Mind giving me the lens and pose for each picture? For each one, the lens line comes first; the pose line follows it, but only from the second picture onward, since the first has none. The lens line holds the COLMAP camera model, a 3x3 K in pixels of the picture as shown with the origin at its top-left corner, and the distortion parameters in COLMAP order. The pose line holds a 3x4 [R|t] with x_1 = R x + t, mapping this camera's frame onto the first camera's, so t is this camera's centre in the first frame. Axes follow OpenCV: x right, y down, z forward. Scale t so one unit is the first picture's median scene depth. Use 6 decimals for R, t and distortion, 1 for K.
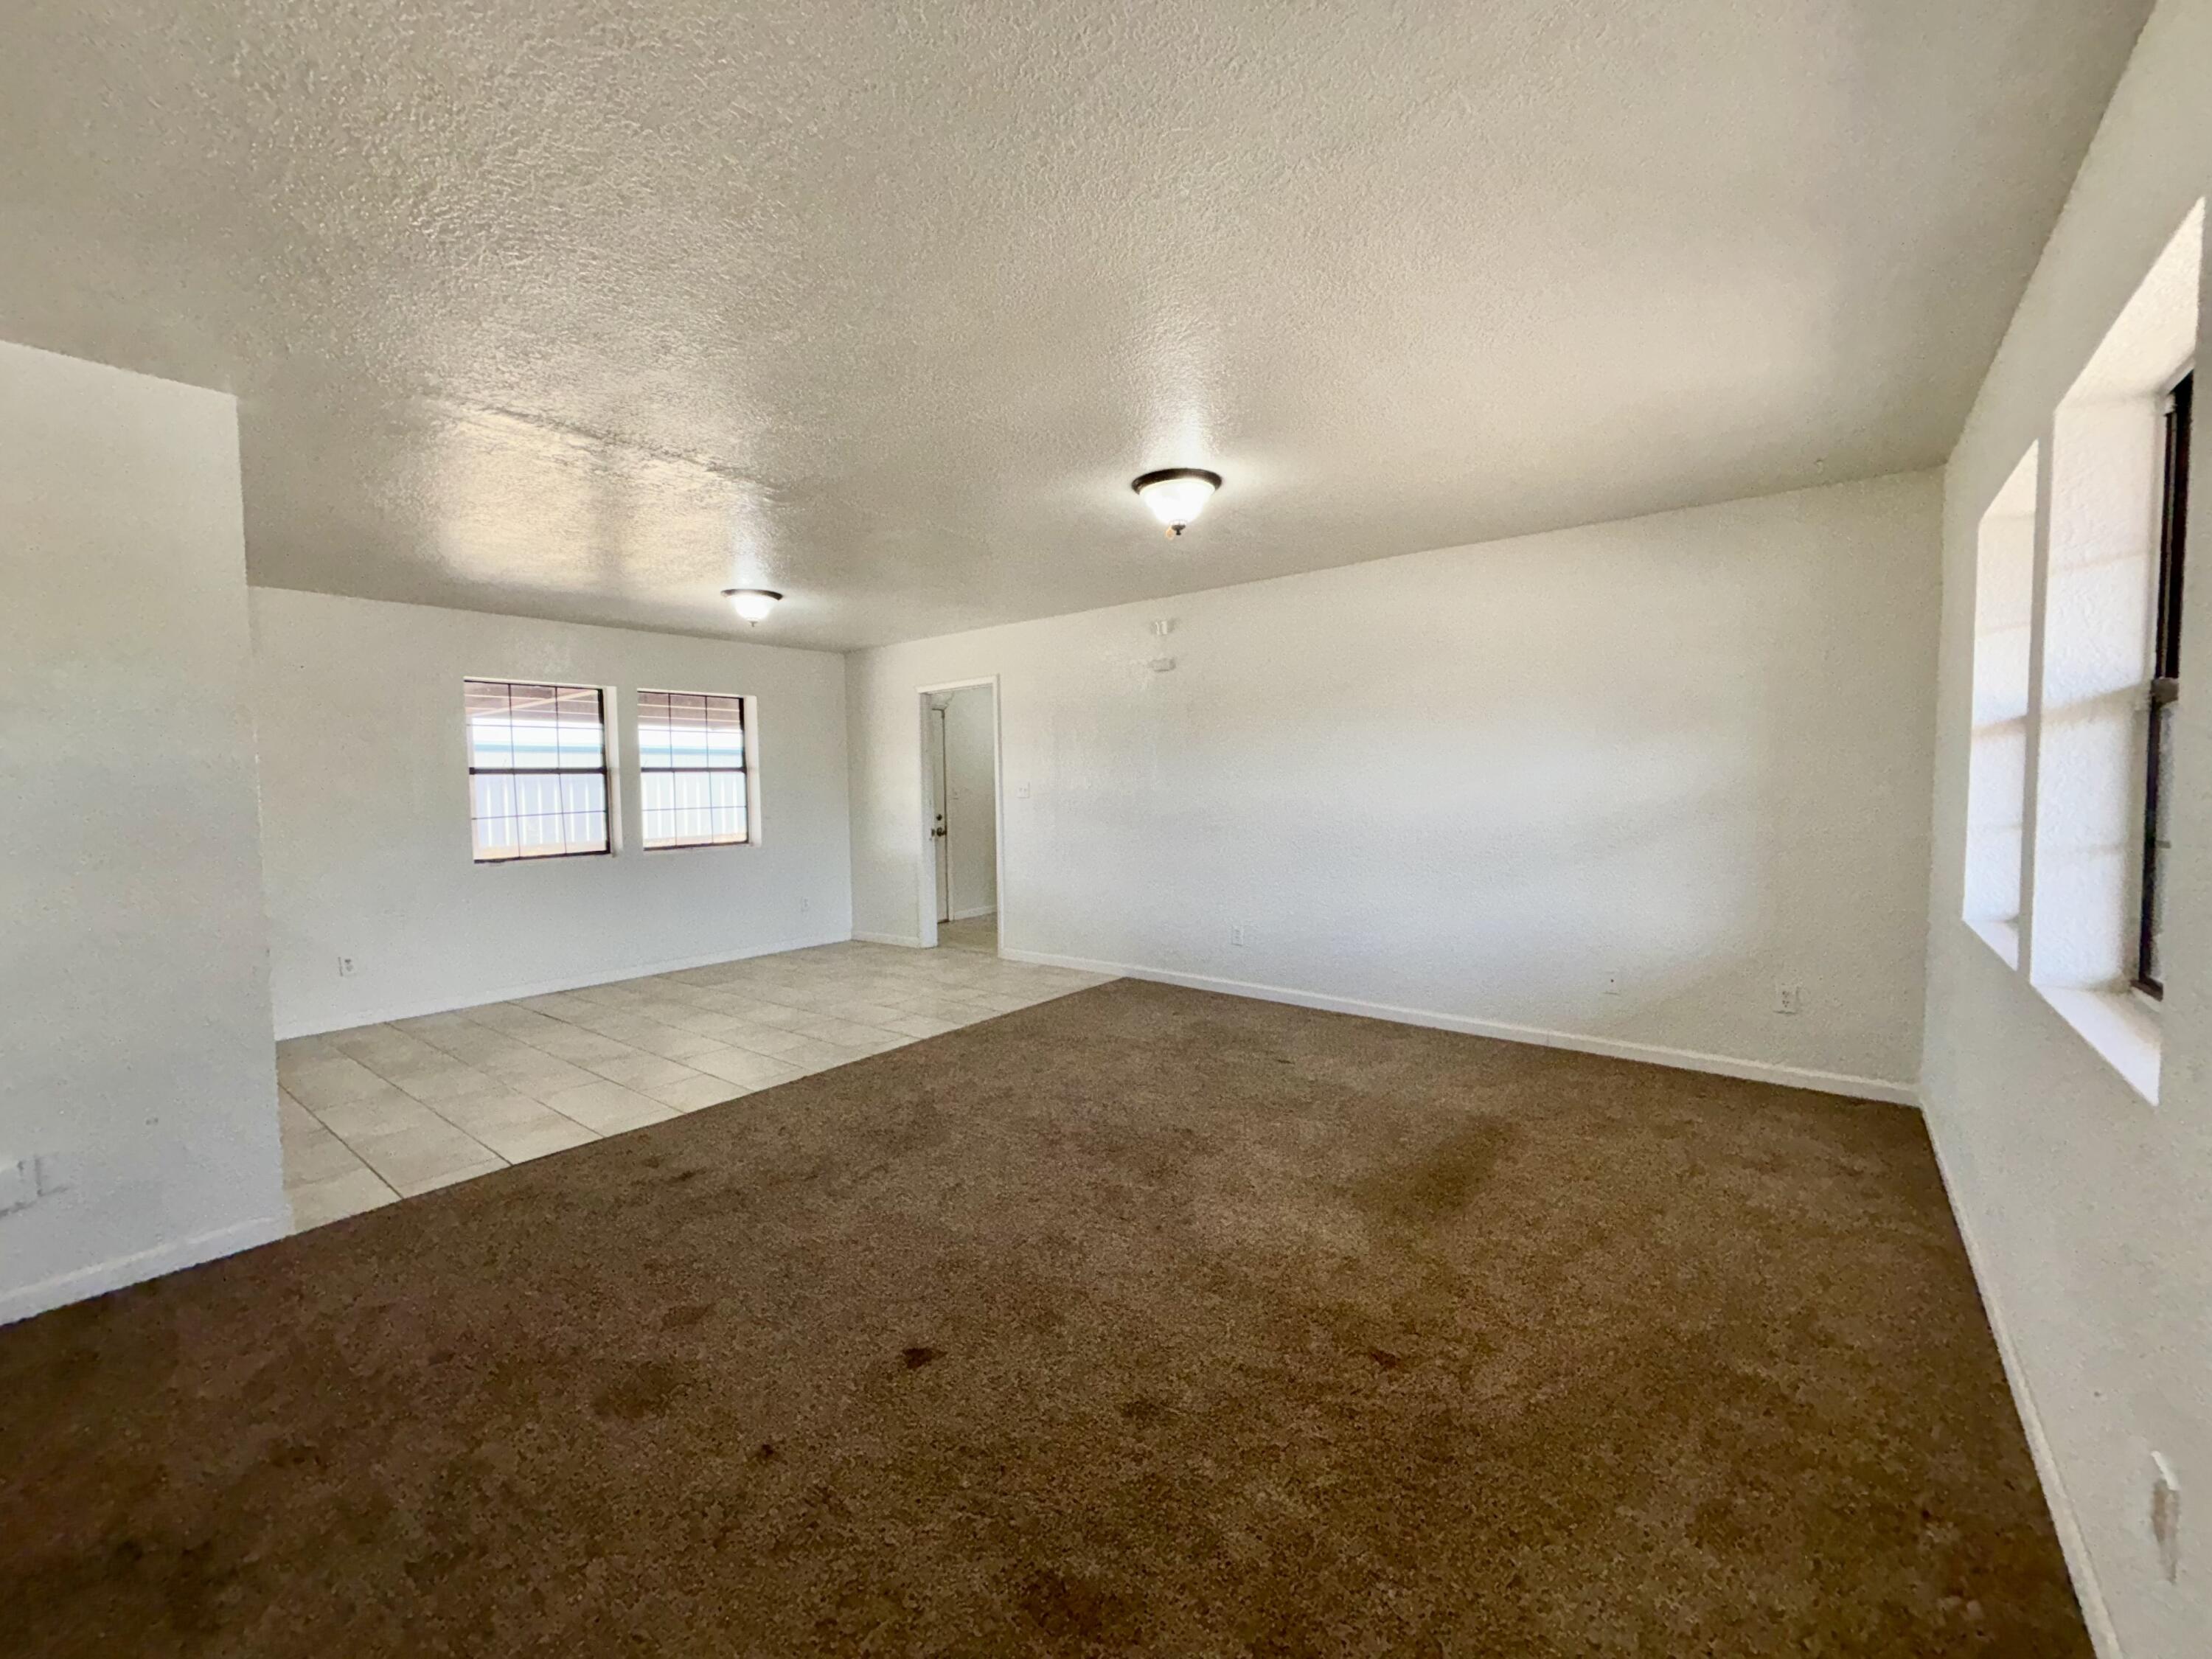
lens RADIAL K [[884.2, 0, 1111.9], [0, 884.2, 826.3], [0, 0, 1]] dist [-0.002122, 0.000016]
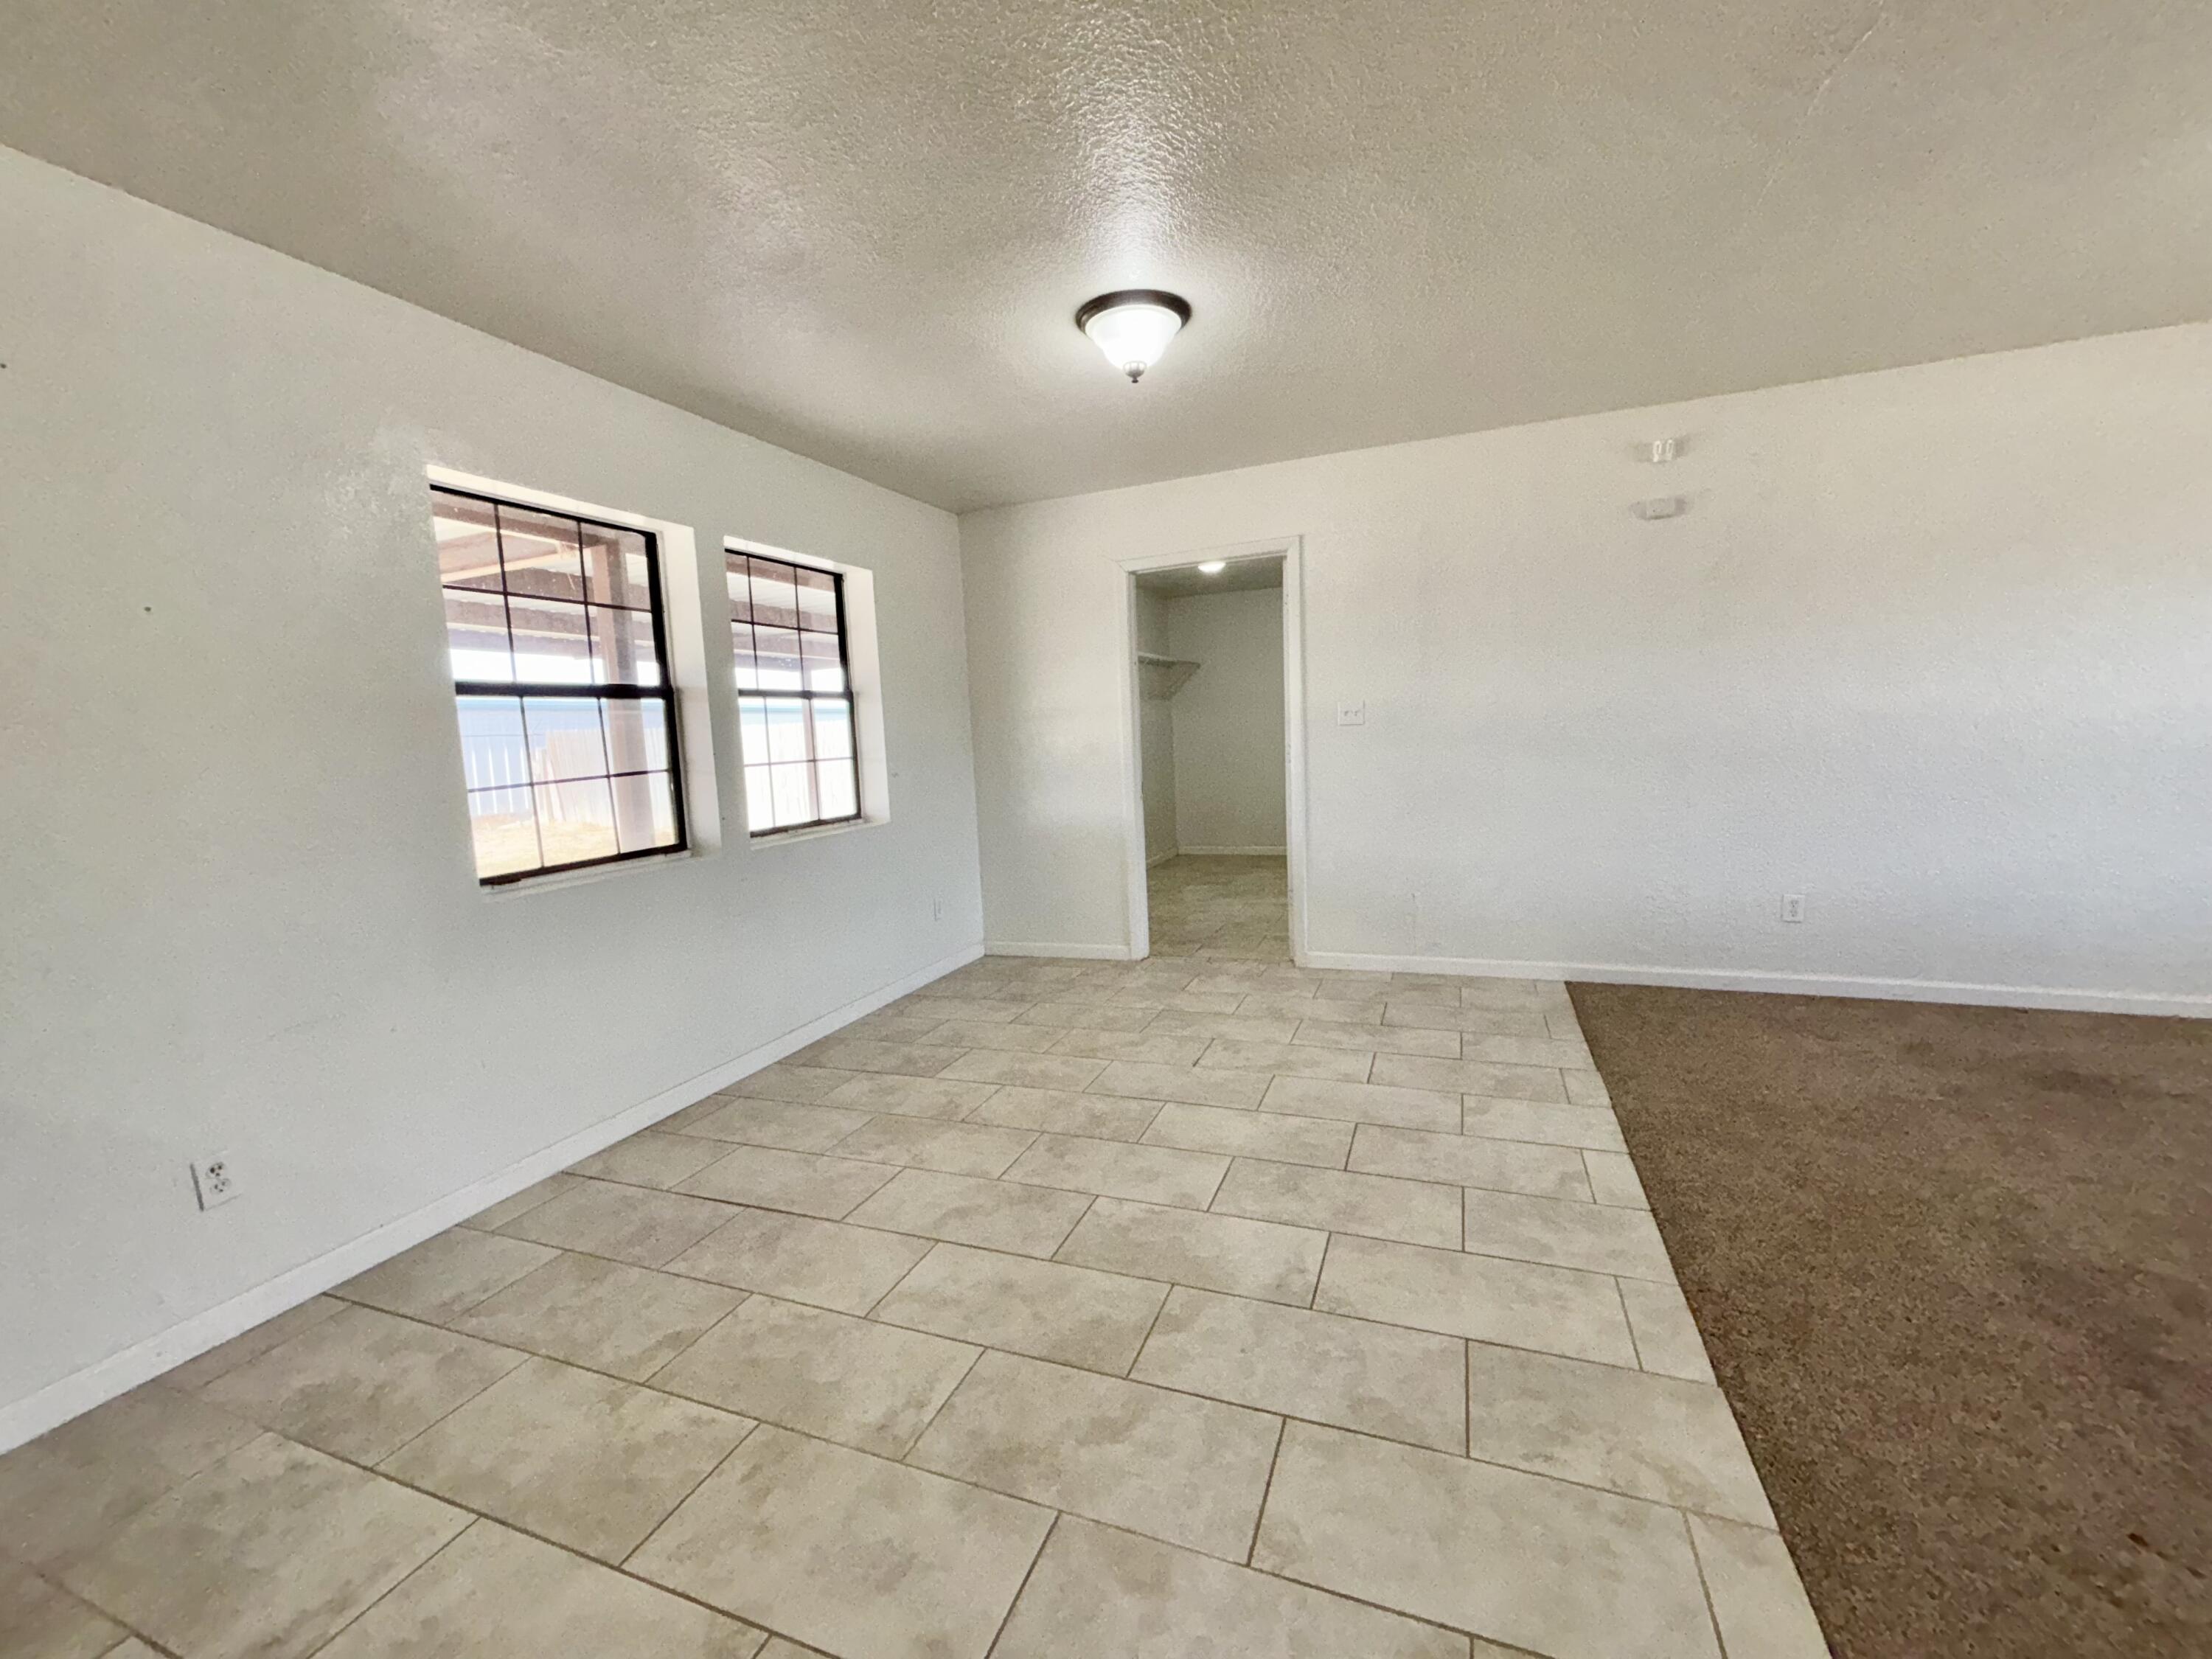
lens RADIAL K [[890.2, 0, 1110.9], [0, 890.2, 831.6], [0, 0, 1]] dist [-0.001184, -0.000057]
pose [[0.957616, -0.059075, 0.281927, -0.591930], [0.043927, 0.997246, 0.059758, -0.001005], [-0.284680, -0.044841, 0.957573, 0.521034]]
